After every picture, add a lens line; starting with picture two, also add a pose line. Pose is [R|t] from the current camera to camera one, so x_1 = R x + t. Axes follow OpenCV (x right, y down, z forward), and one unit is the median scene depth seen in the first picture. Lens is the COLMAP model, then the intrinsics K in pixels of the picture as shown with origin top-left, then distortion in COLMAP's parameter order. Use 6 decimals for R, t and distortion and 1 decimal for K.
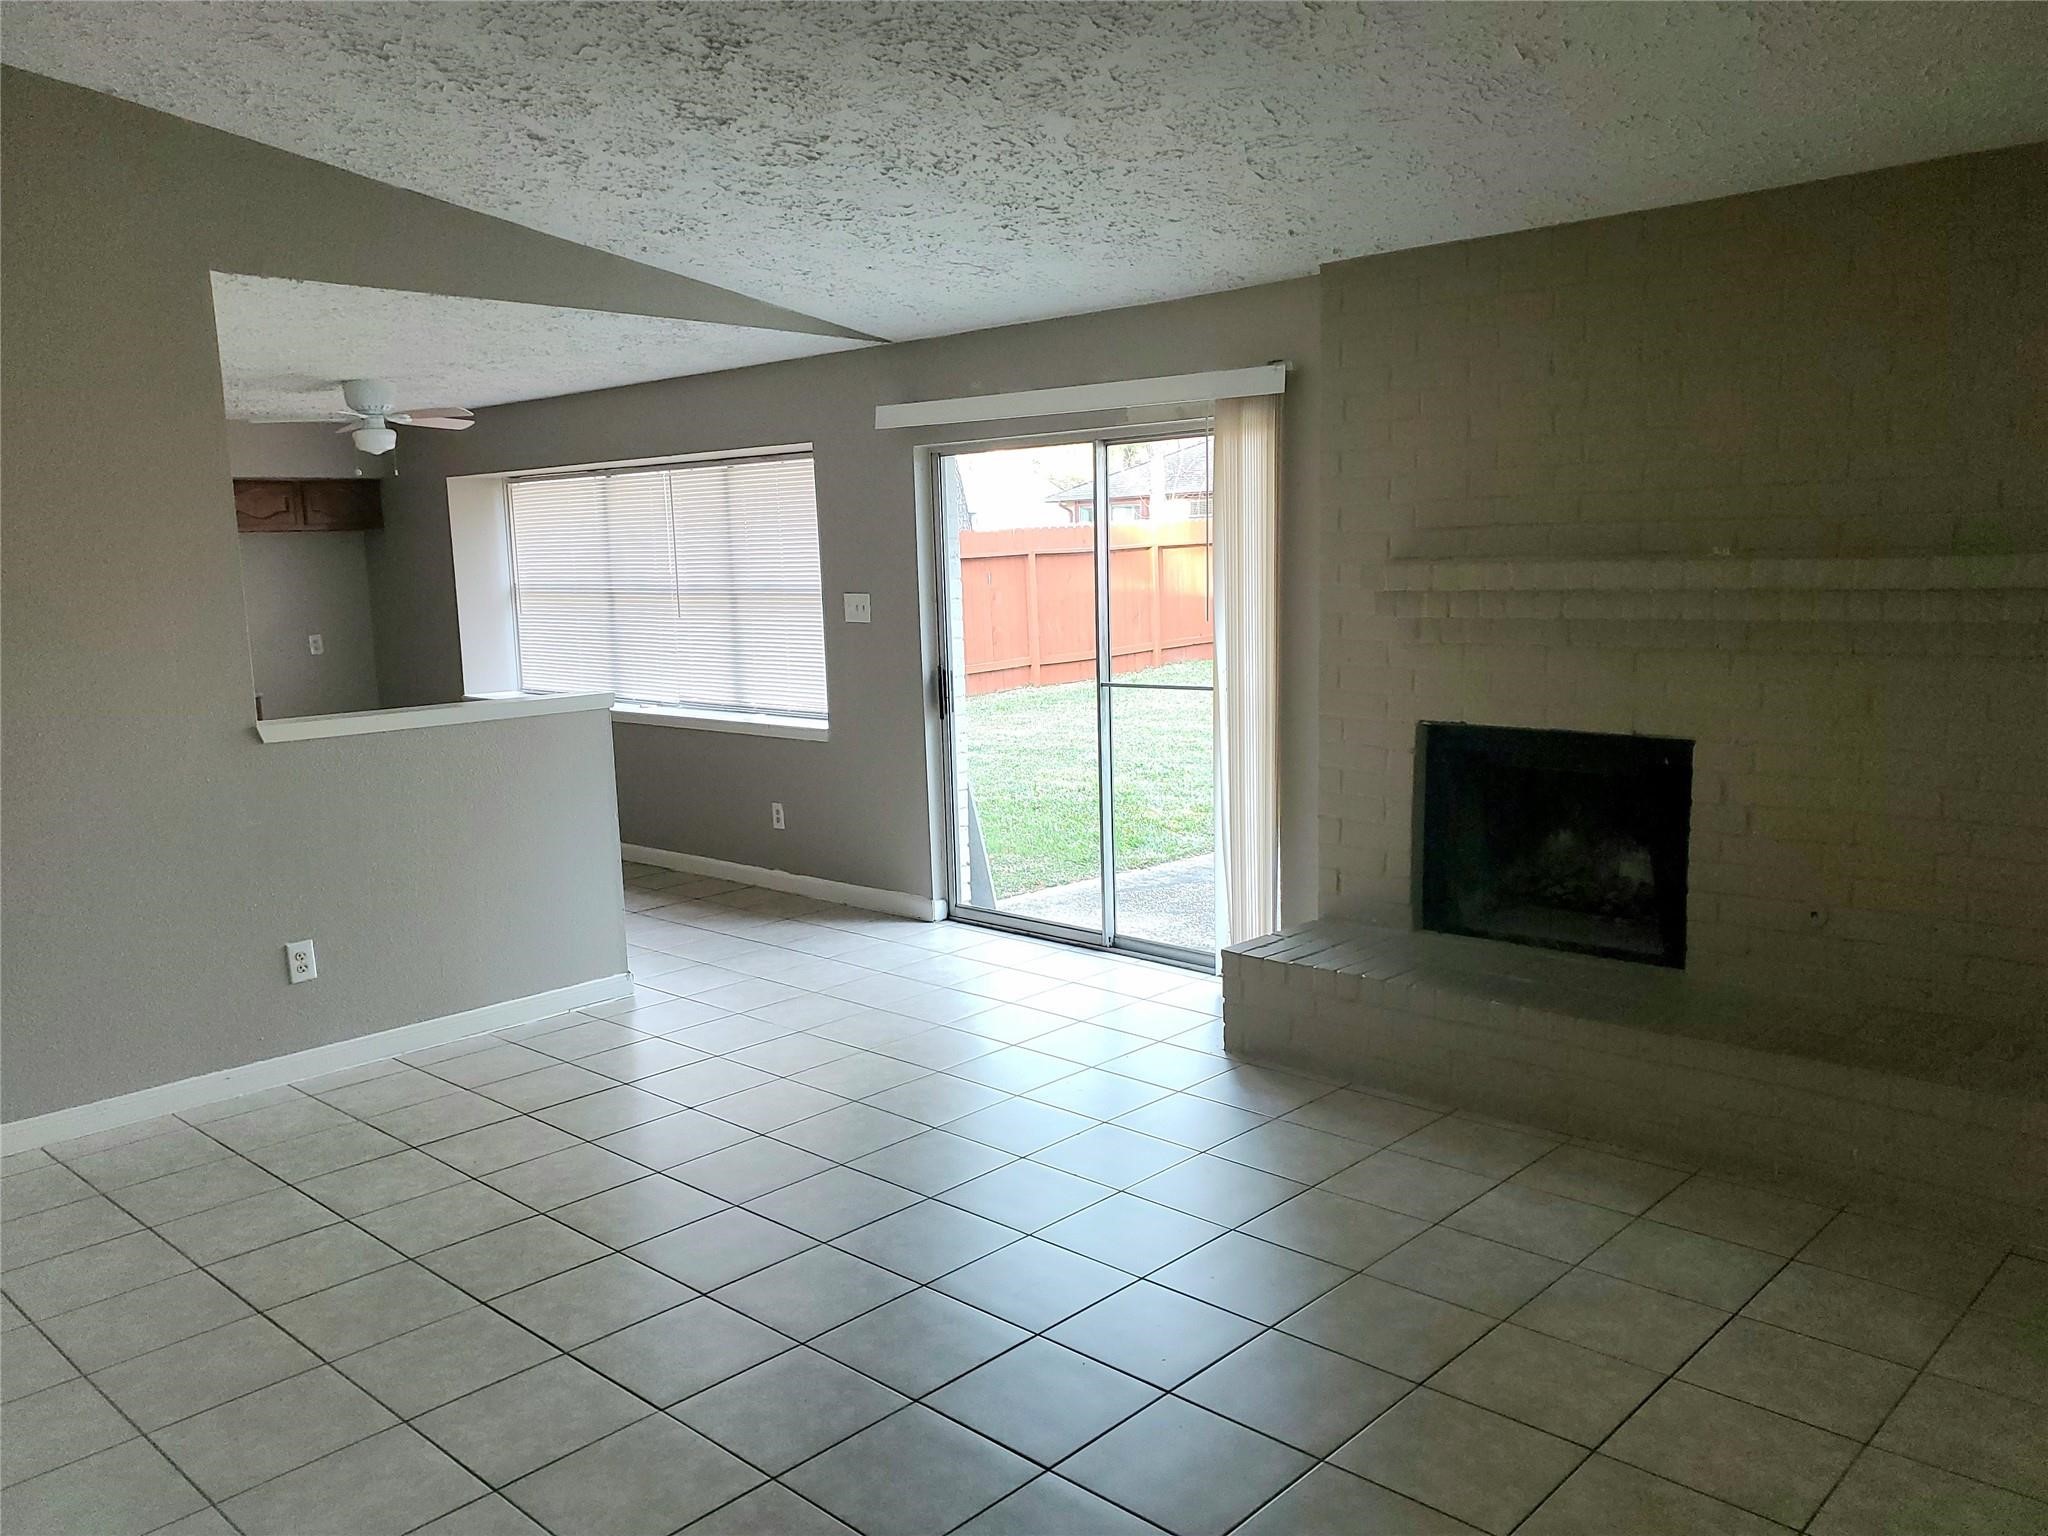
lens RADIAL K [[1544.7, 0, 1024.0], [0, 1544.7, 768.0], [0, 0, 1]] dist [0.007426, 0.003589]
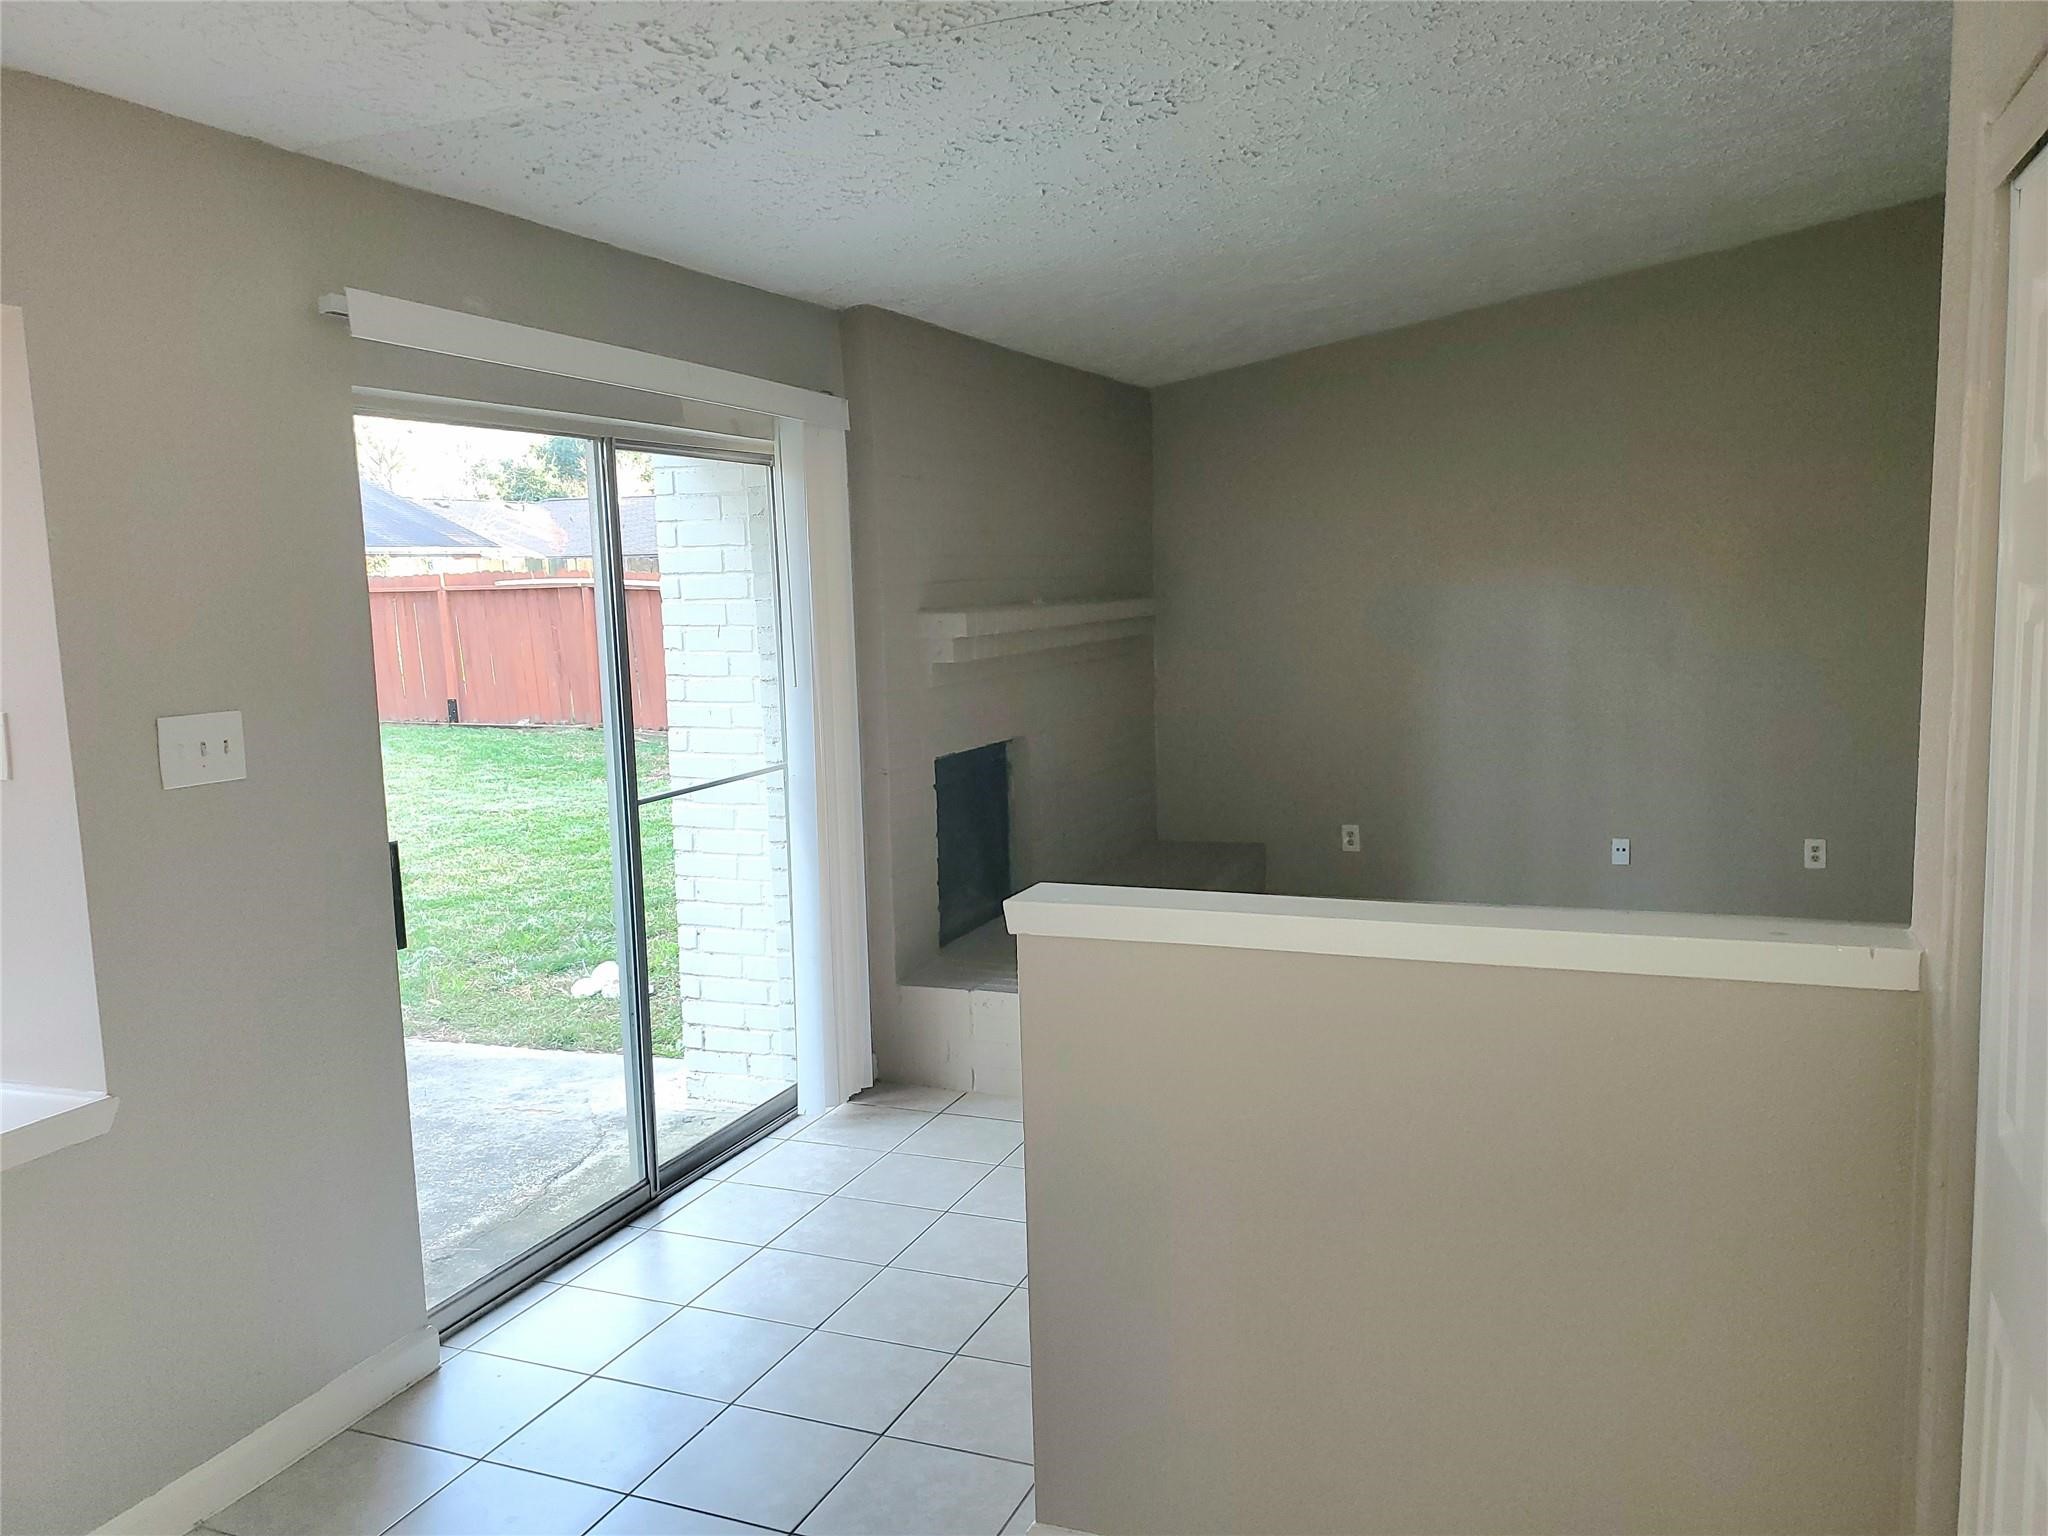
lens RADIAL K [[1544.7, 0, 1024.0], [0, 1544.7, 768.0], [0, 0, 1]] dist [0.007426, 0.003589]
pose [[-0.328011, -0.054498, 0.943101, -0.739804], [0.198961, 0.971956, 0.125364, -0.142137], [-0.923484, 0.228761, -0.307969, 1.234020]]
